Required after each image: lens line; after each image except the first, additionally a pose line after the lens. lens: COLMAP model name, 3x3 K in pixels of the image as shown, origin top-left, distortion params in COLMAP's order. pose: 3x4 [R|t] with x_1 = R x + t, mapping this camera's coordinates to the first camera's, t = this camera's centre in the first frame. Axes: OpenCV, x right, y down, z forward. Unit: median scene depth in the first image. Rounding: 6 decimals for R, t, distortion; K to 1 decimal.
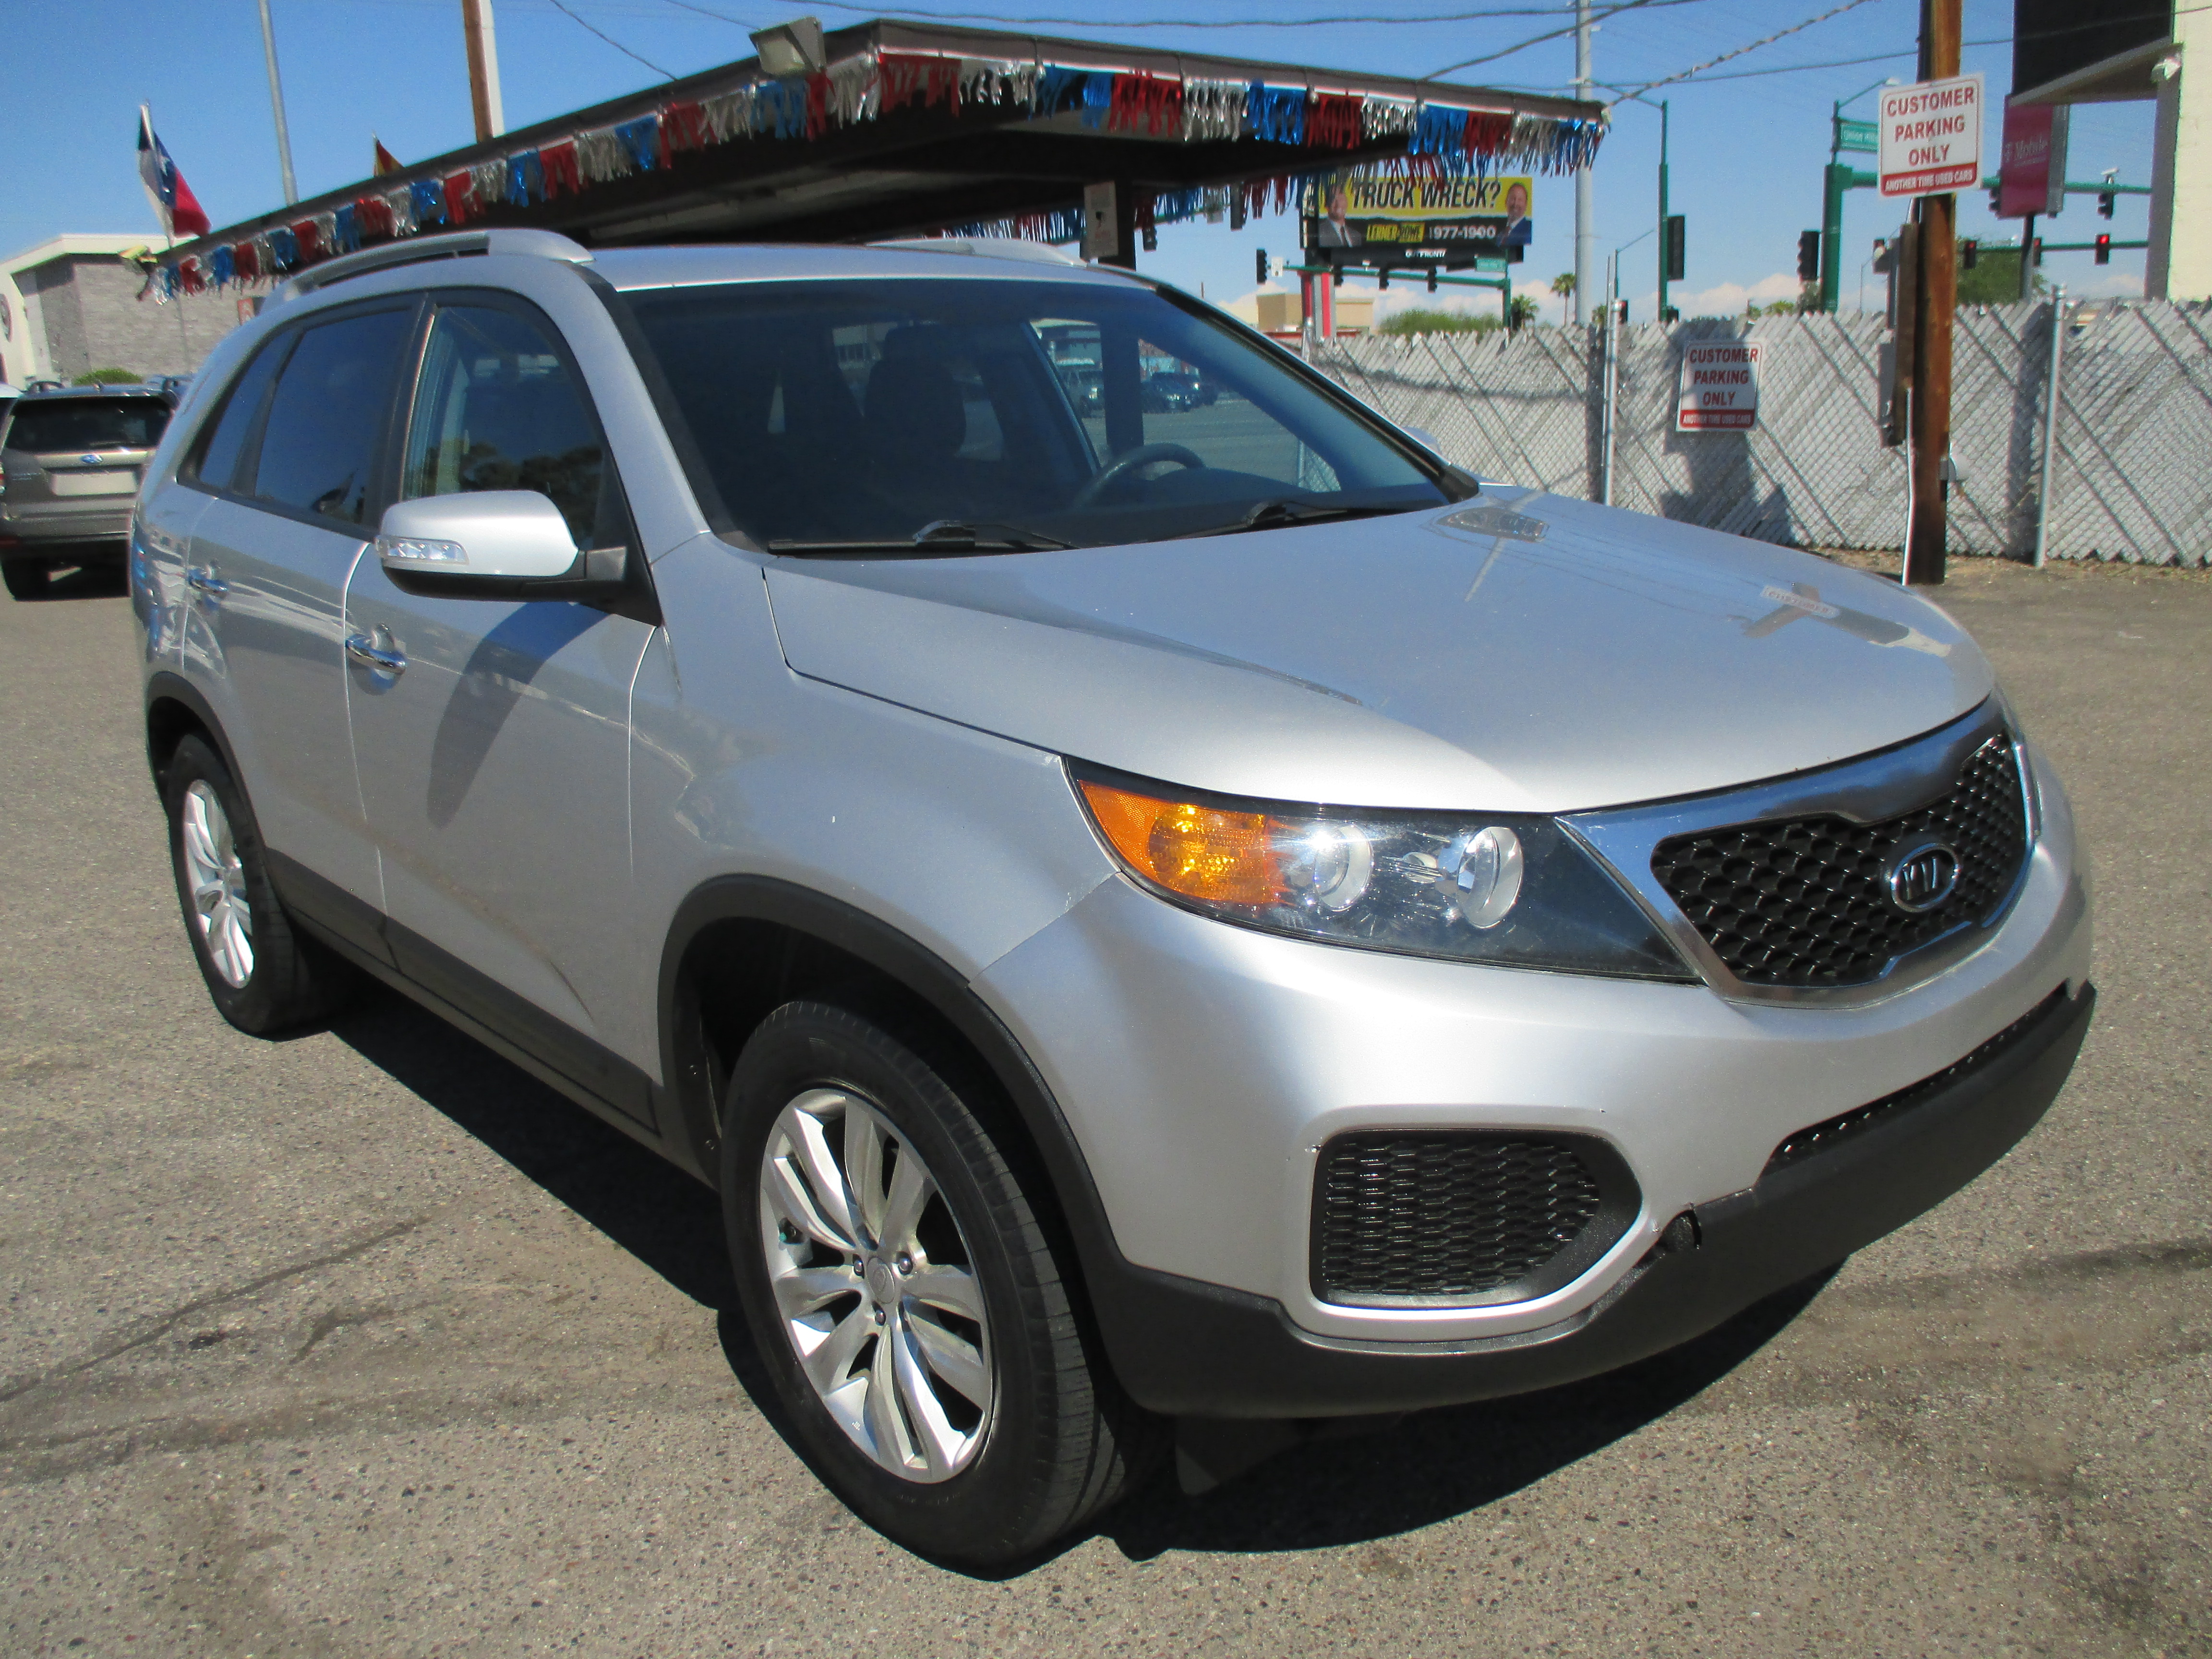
lens RADIAL K [[1870.8, 0, 1141.7], [0, 1870.8, 836.2], [0, 0, 1]] dist [-0.035844, 0.009355]
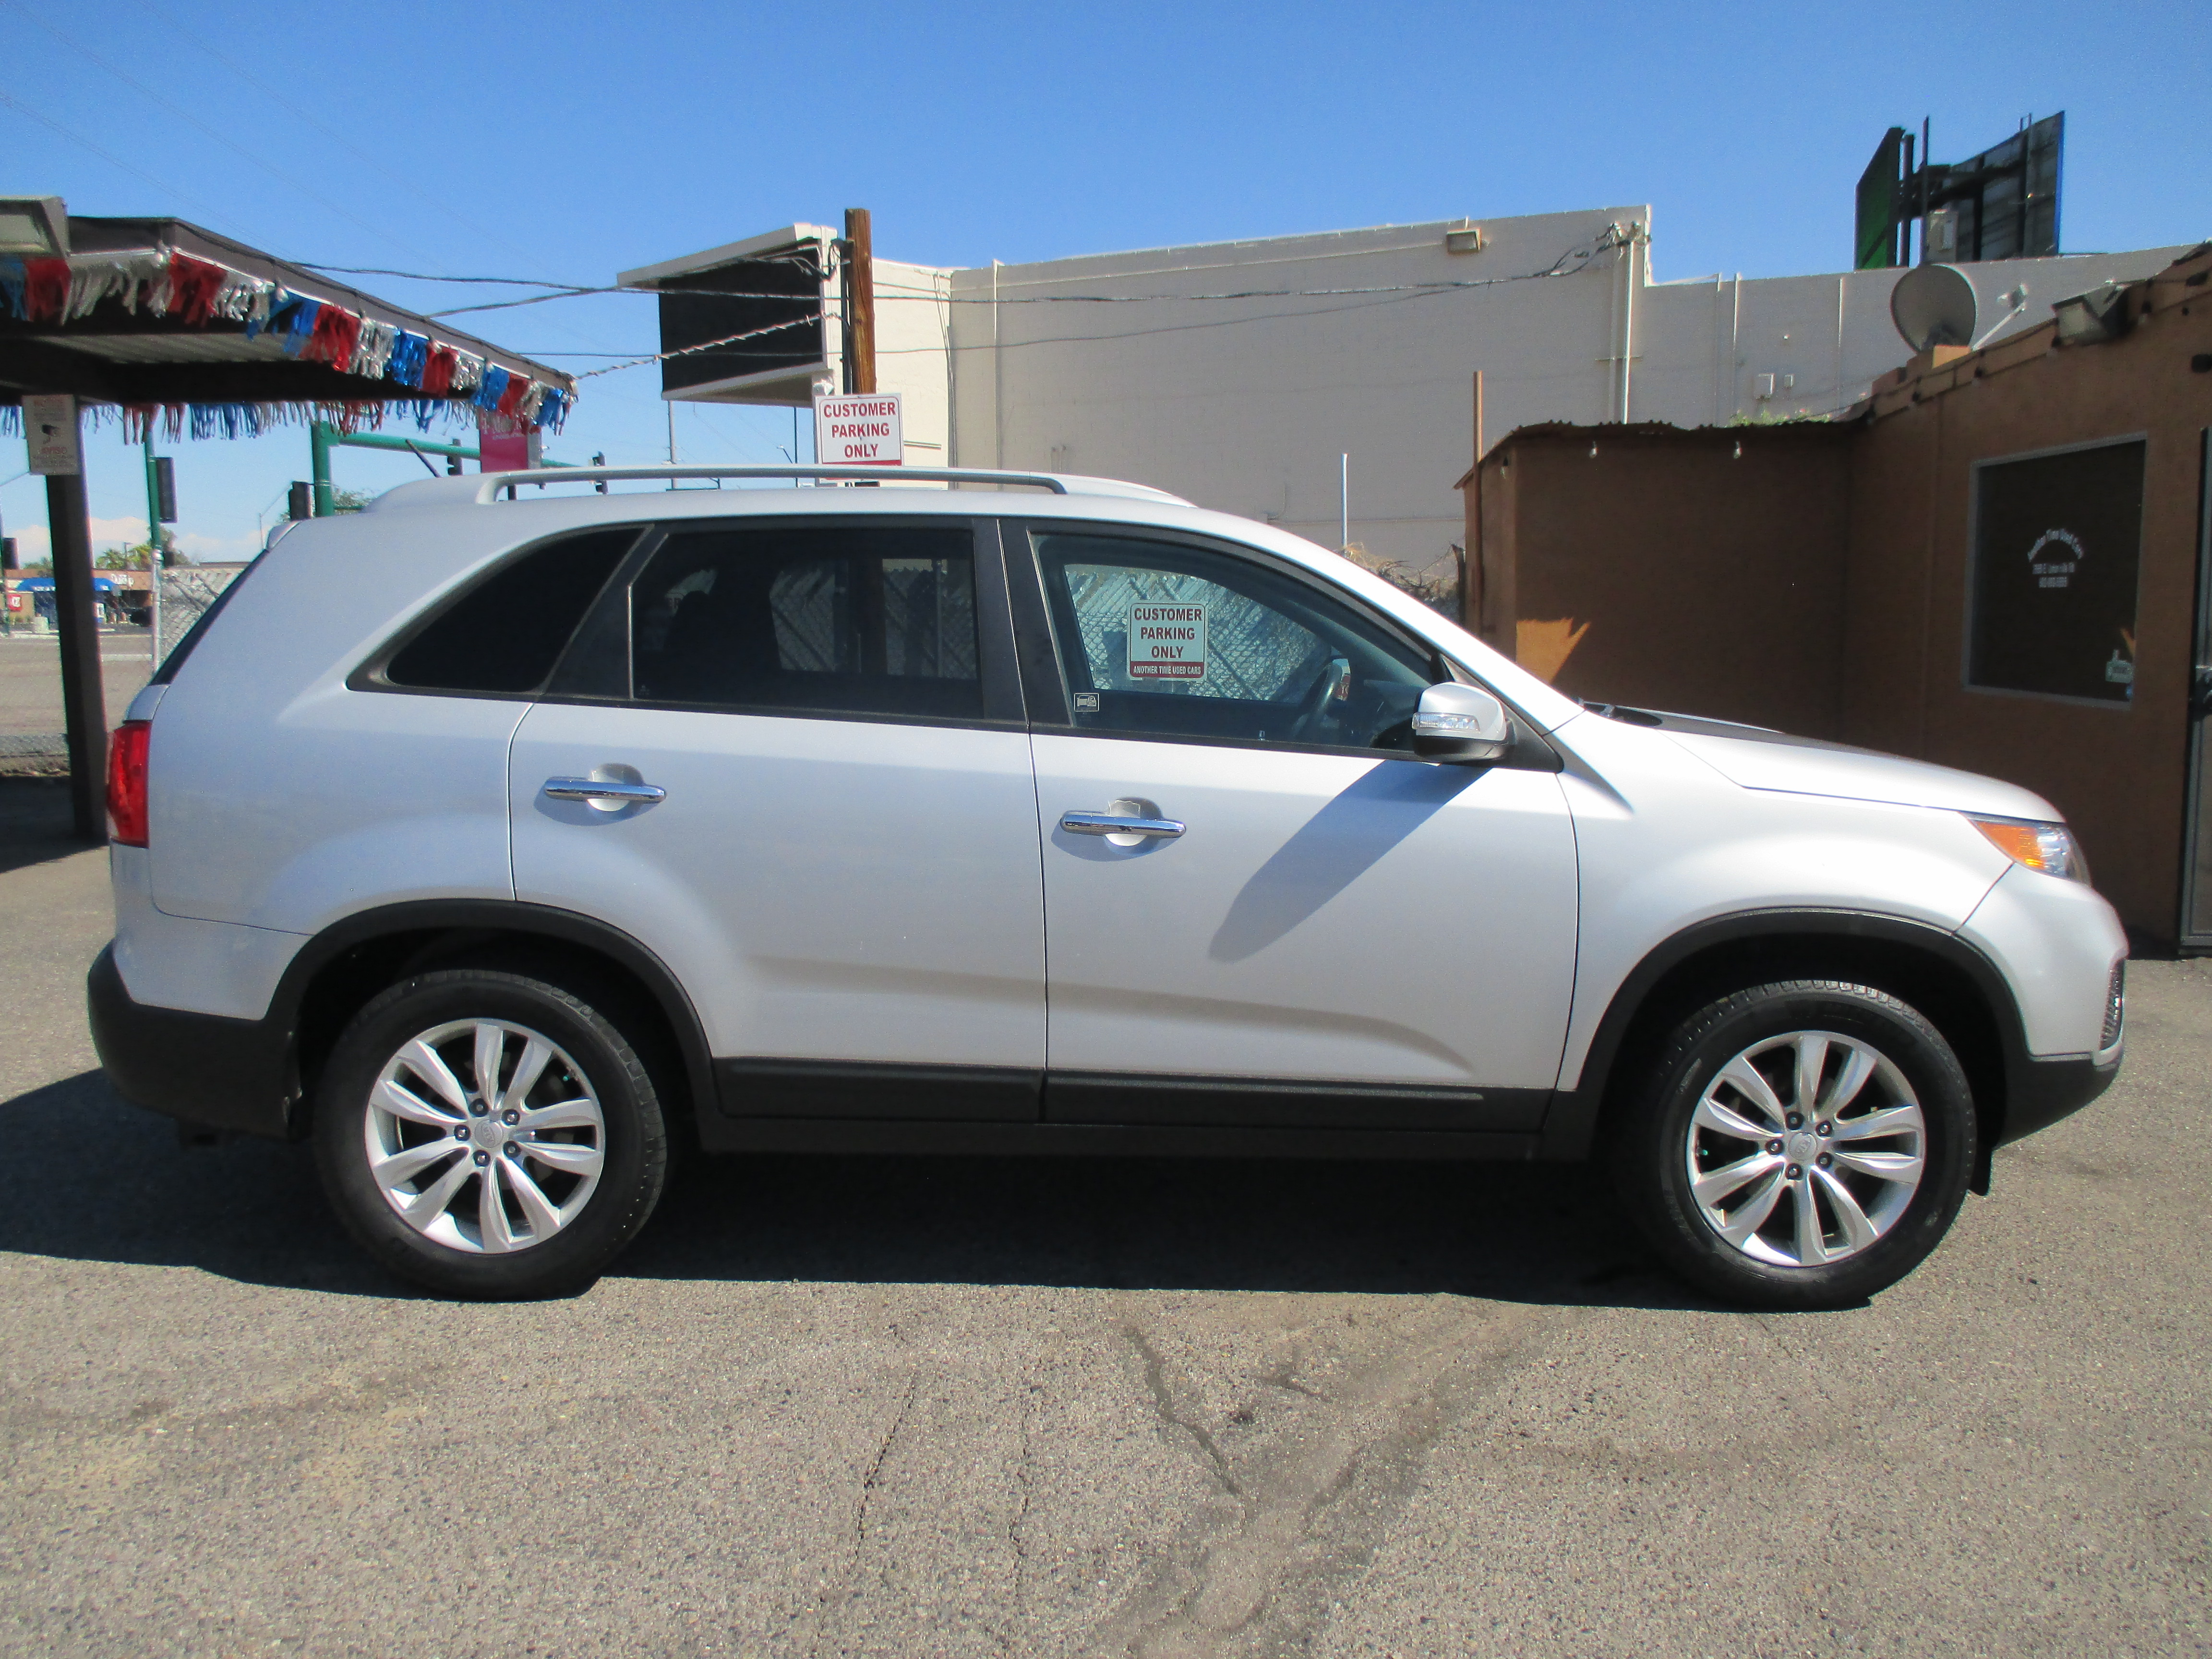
lens RADIAL K [[1870.8, 0, 1141.7], [0, 1870.8, 836.2], [0, 0, 1]] dist [-0.035844, 0.009355]
pose [[0.661664, -0.058014, 0.747552, -0.951297], [0.154425, 0.986172, -0.060150, -0.014699], [-0.733726, 0.155239, 0.661474, 0.157729]]
